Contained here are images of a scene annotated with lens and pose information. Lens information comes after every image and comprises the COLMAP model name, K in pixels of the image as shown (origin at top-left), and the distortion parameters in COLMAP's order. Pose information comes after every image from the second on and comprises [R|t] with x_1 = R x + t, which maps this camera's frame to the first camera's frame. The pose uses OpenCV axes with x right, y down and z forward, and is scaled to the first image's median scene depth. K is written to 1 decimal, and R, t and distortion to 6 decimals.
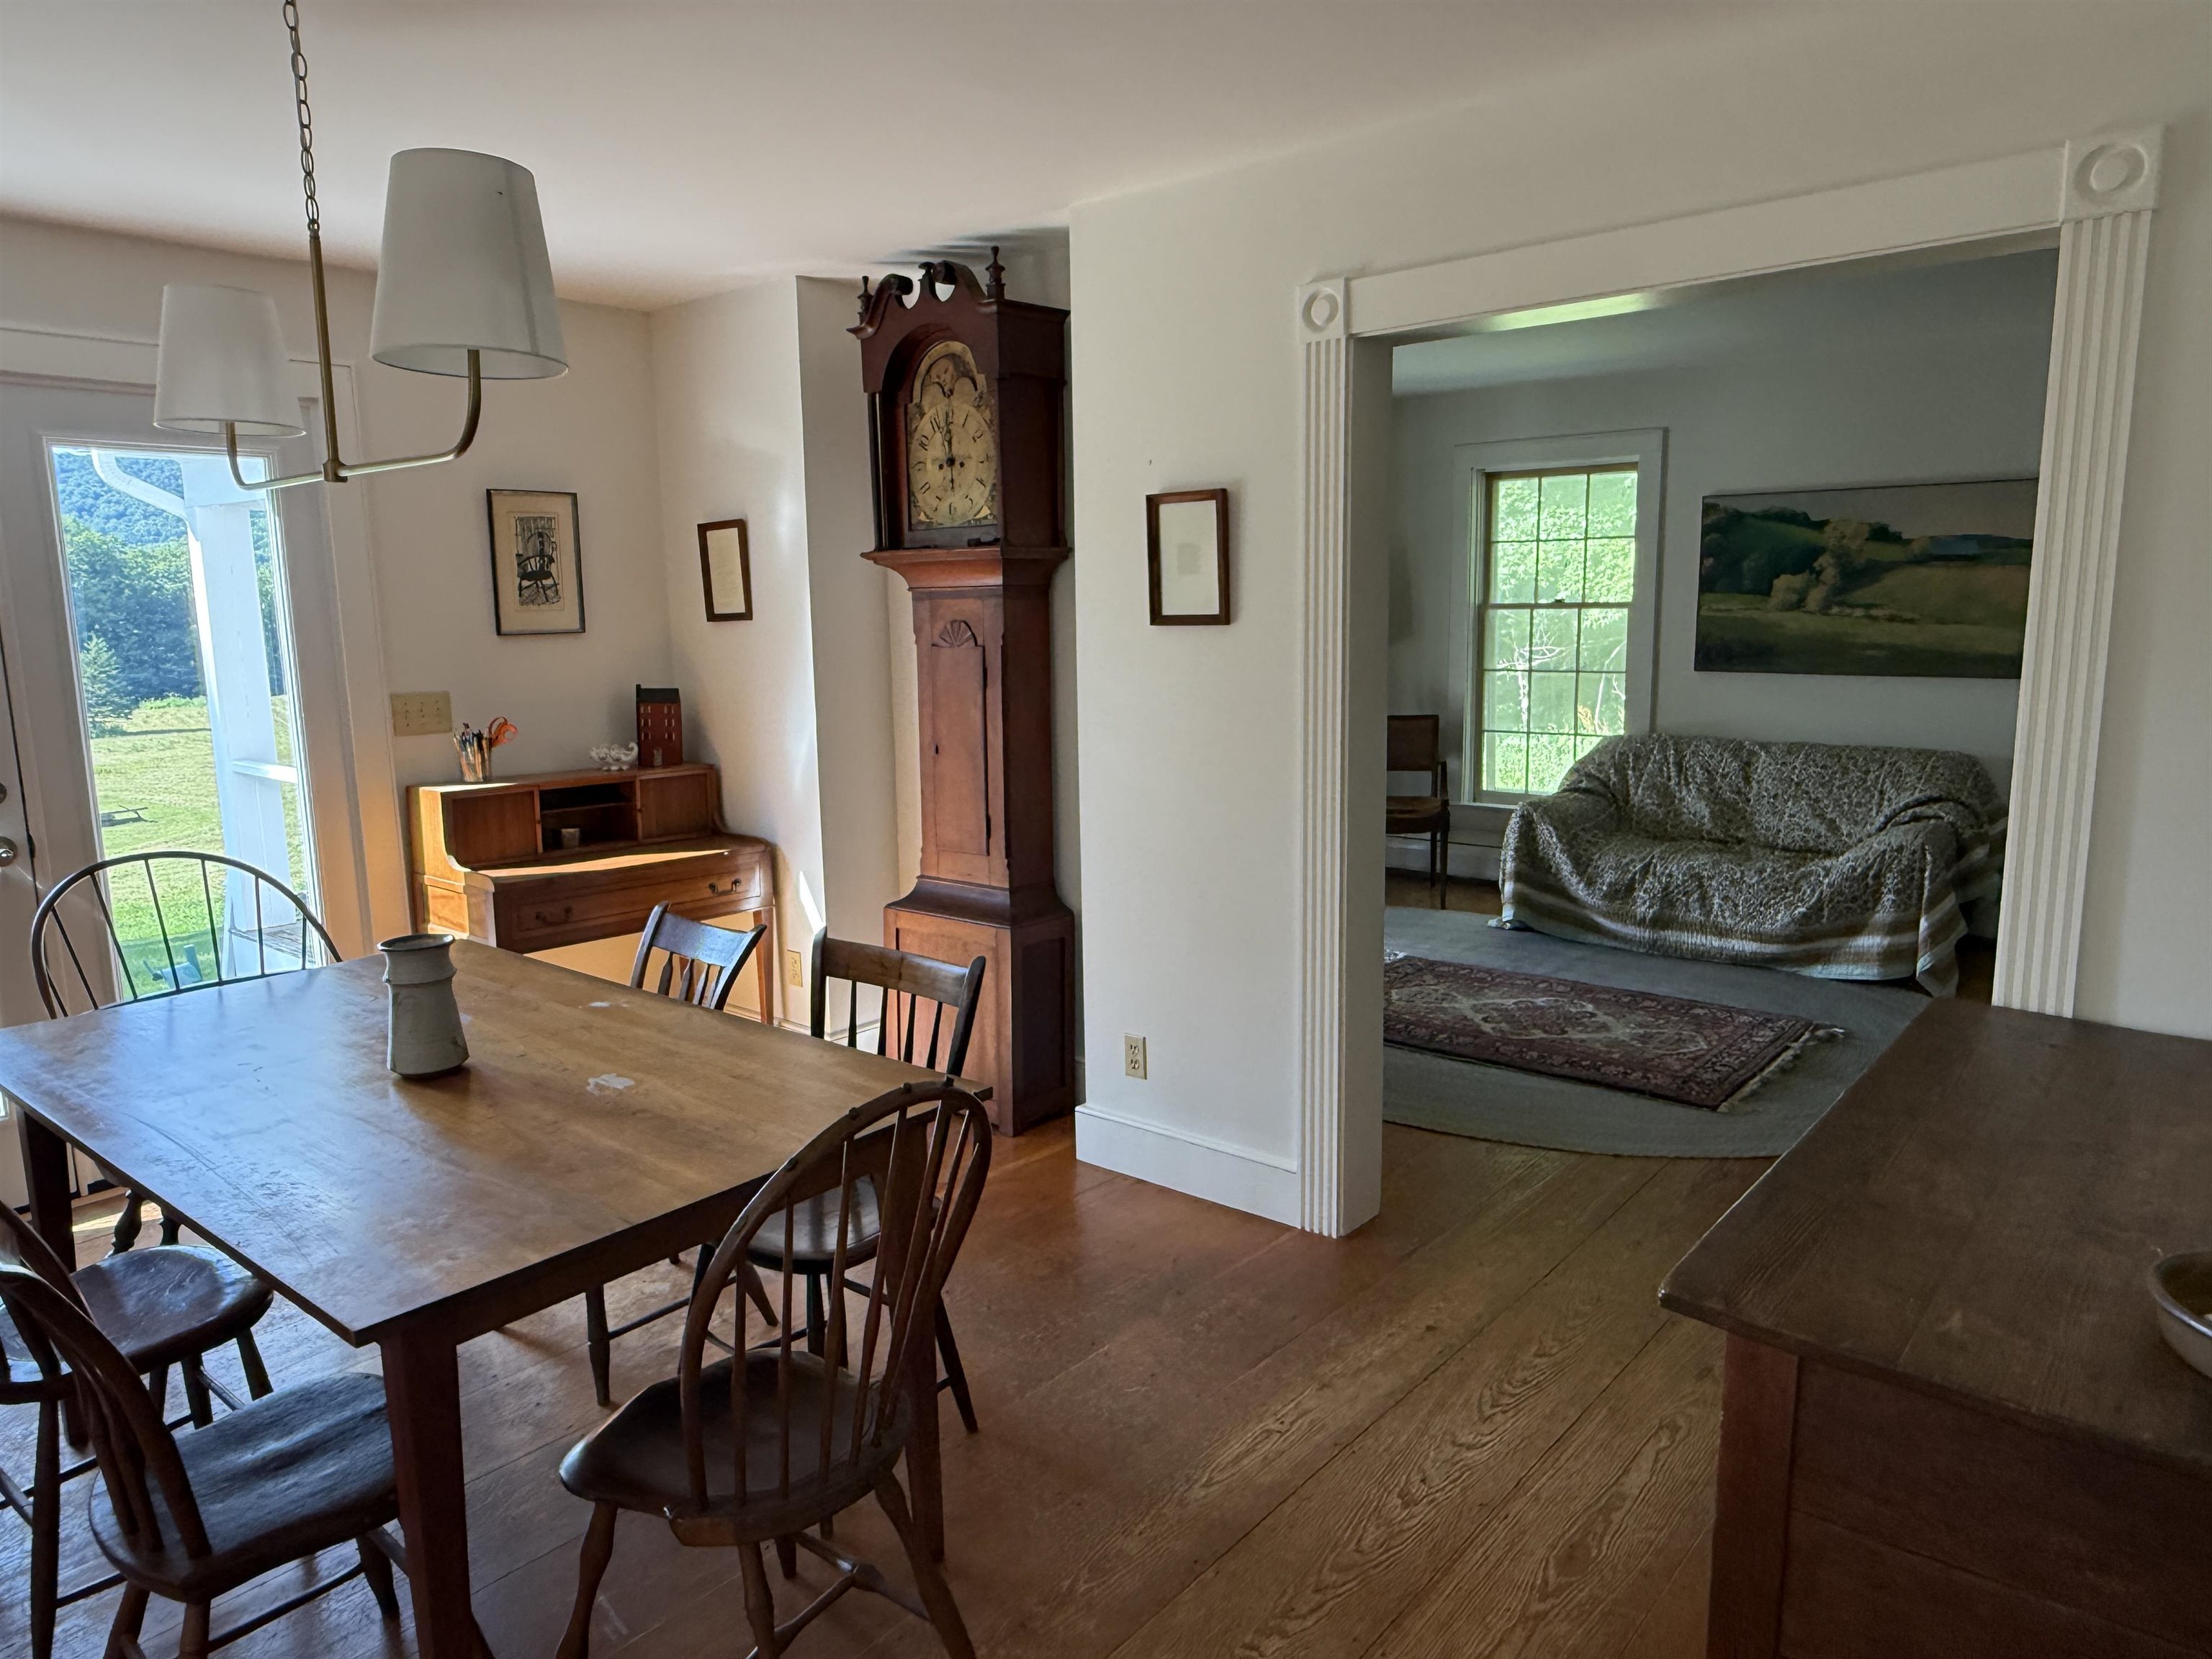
lens RADIAL K [[1471.0, 0, 1103.0], [0, 1471.0, 834.1], [0, 0, 1]] dist [-0.007857, 0.003465]
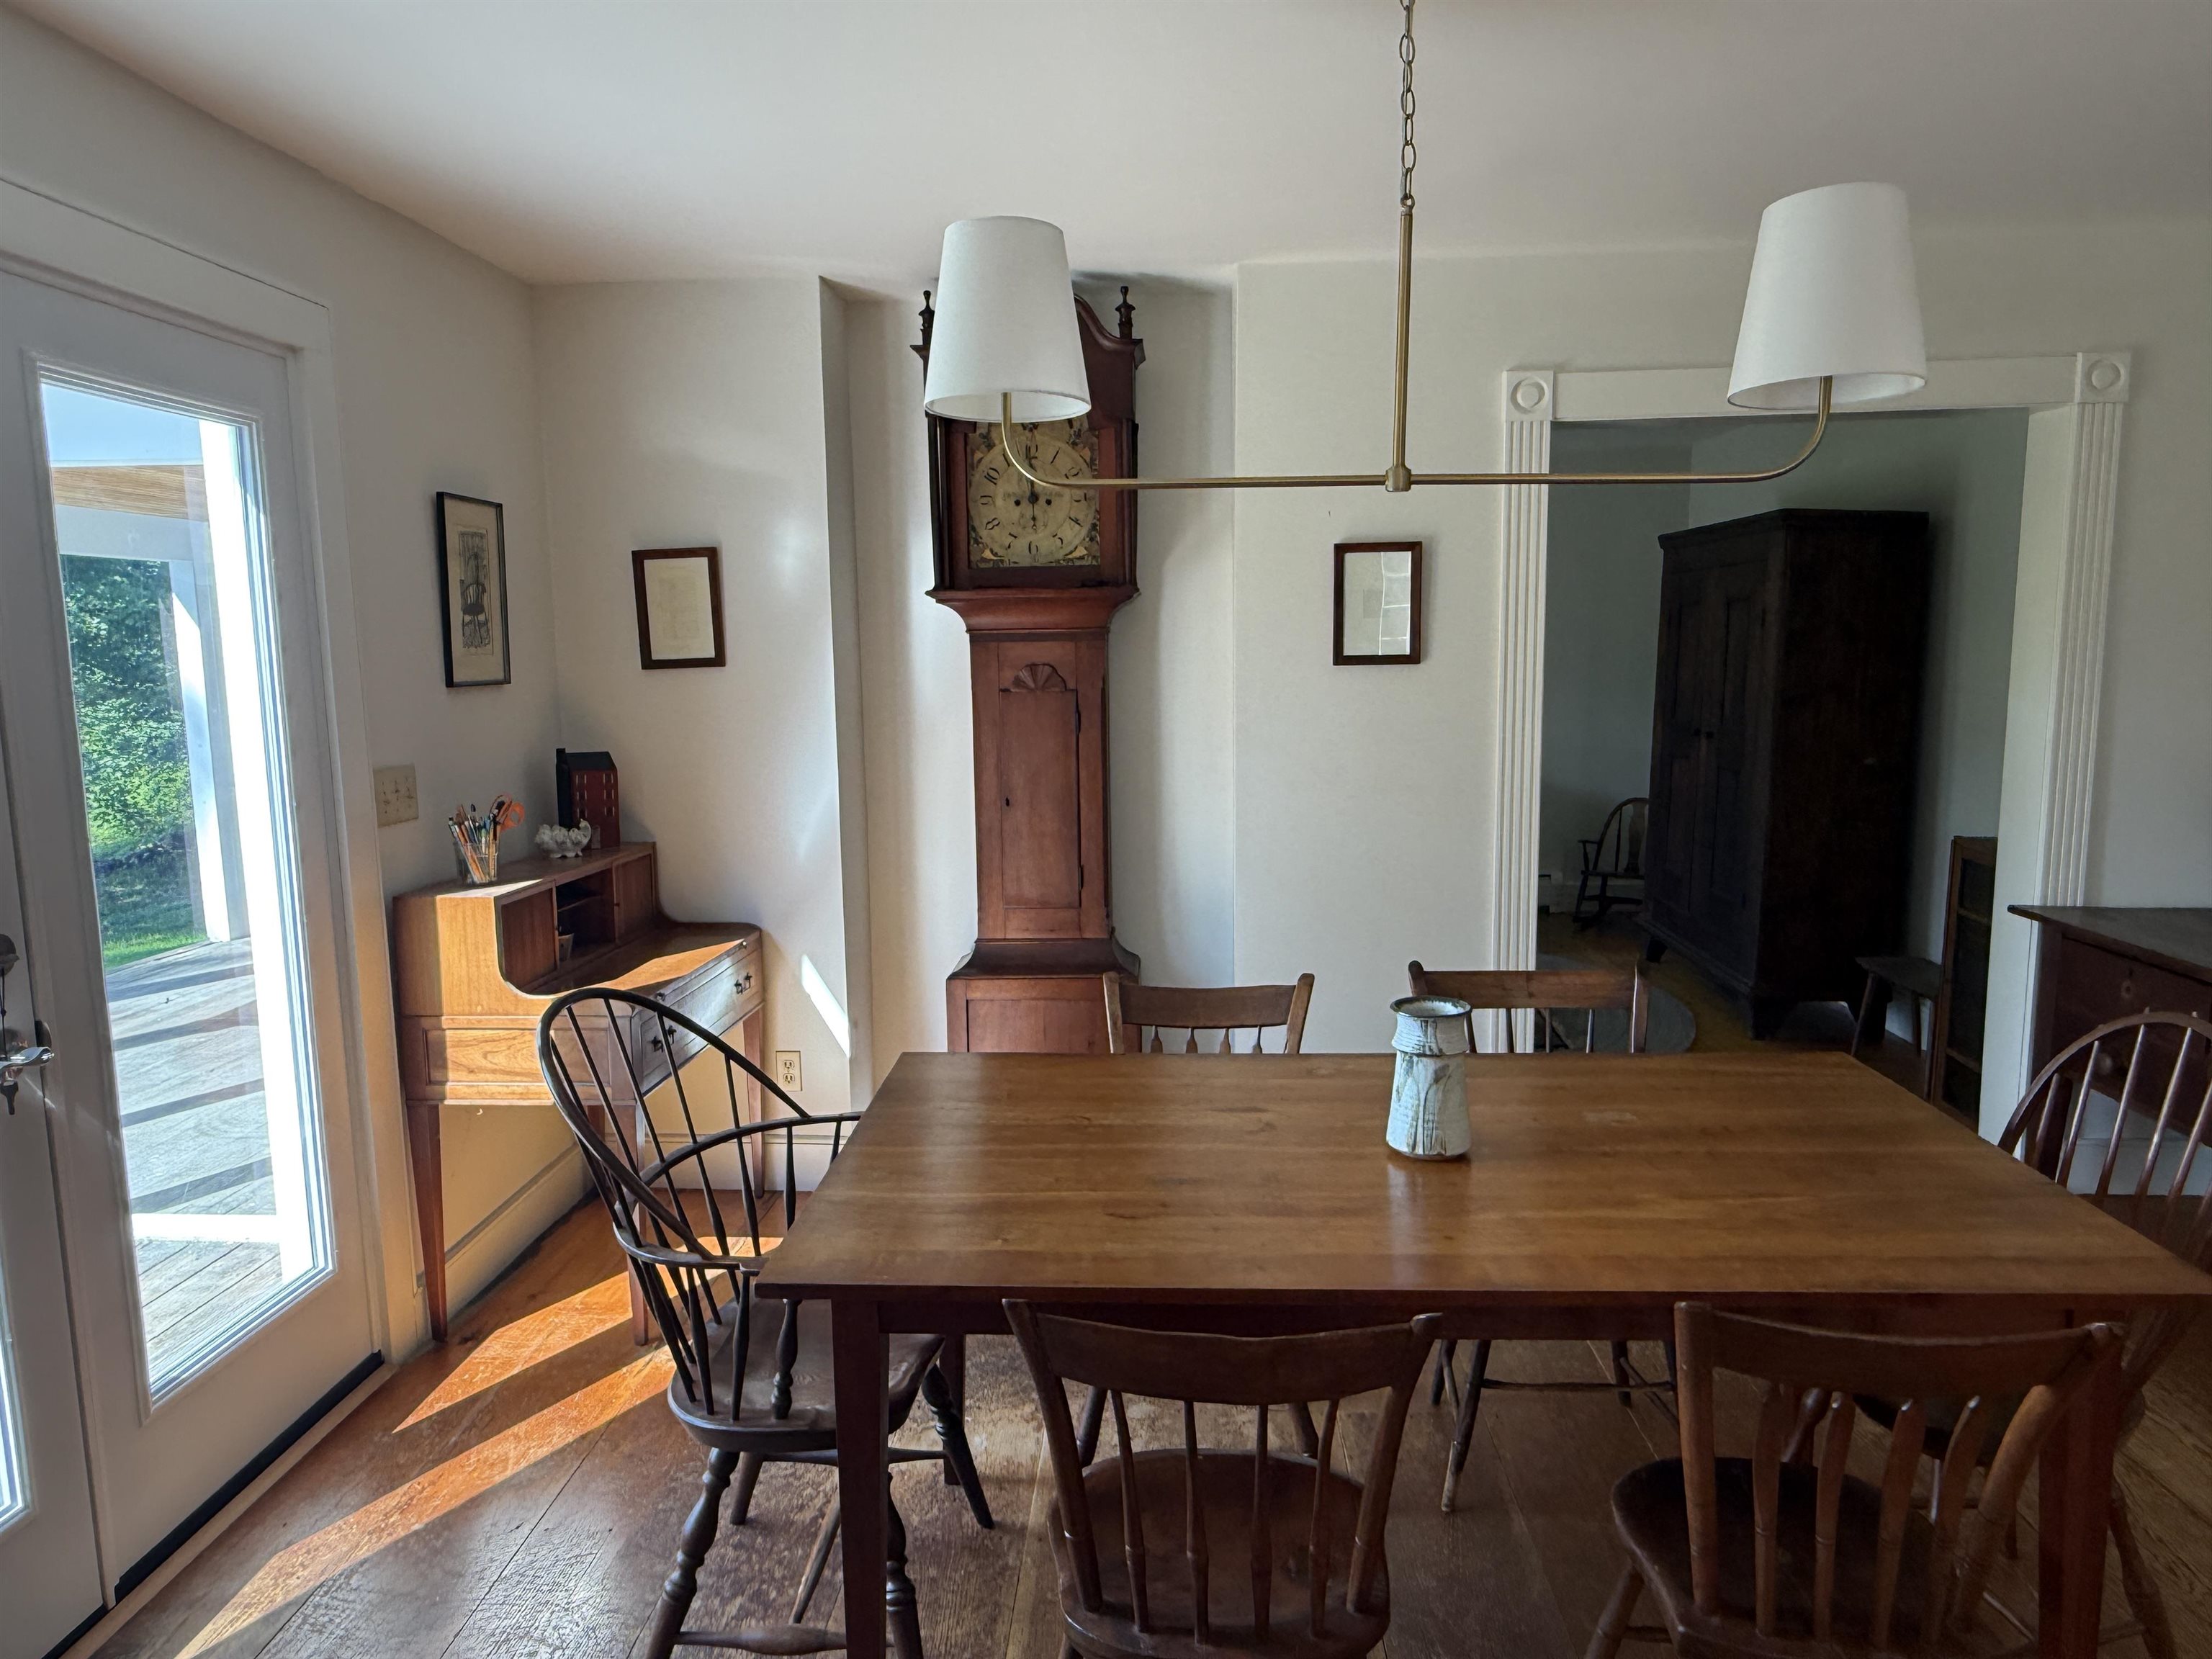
lens RADIAL K [[1471.0, 0, 1106.9], [0, 1471.0, 832.4], [0, 0, 1]] dist [-0.007857, 0.003465]
pose [[0.790736, -0.071914, 0.607919, -0.916659], [0.097944, 0.995145, -0.009677, -0.032921], [-0.604272, 0.067194, 0.793940, 0.317428]]
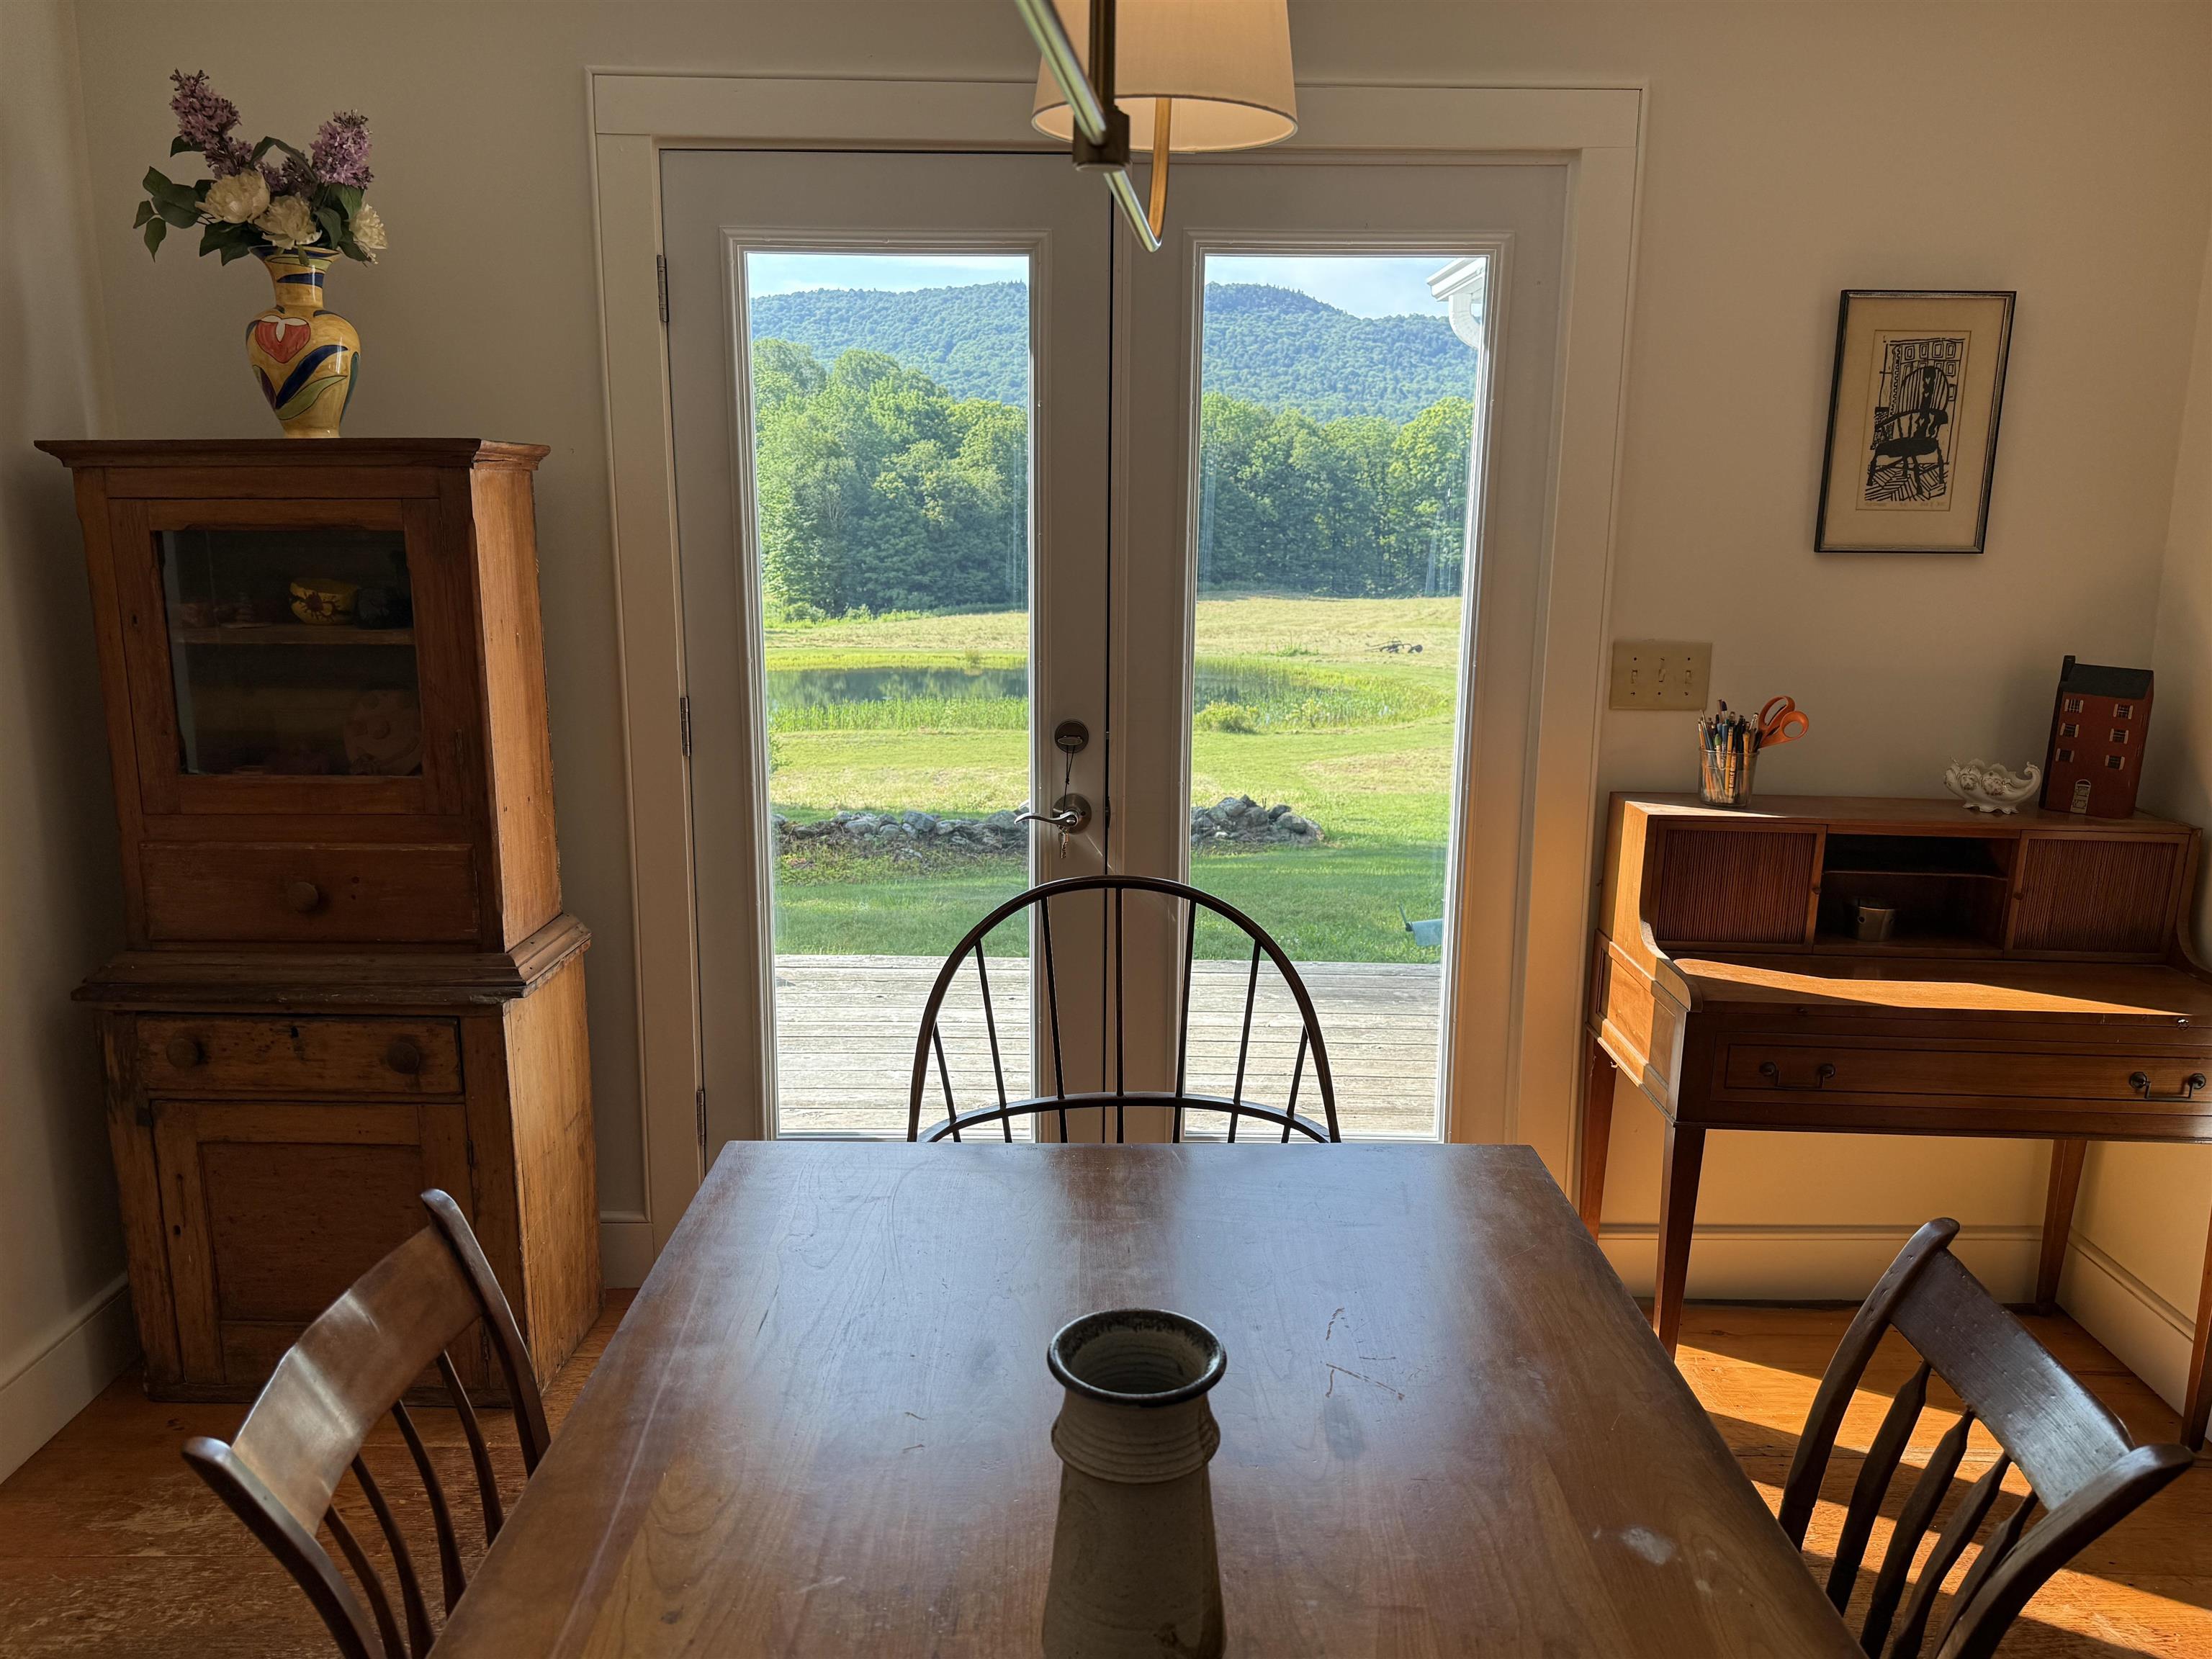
lens RADIAL K [[1698.8, 0, 1123.3], [0, 1698.8, 845.5], [0, 0, 1]] dist [0.037678, -0.028111]
pose [[0.645819, 0.176839, -0.742729, -0.106117], [-0.141474, 0.983677, 0.111193, -0.088306], [0.750269, 0.033266, 0.660296, 0.543420]]
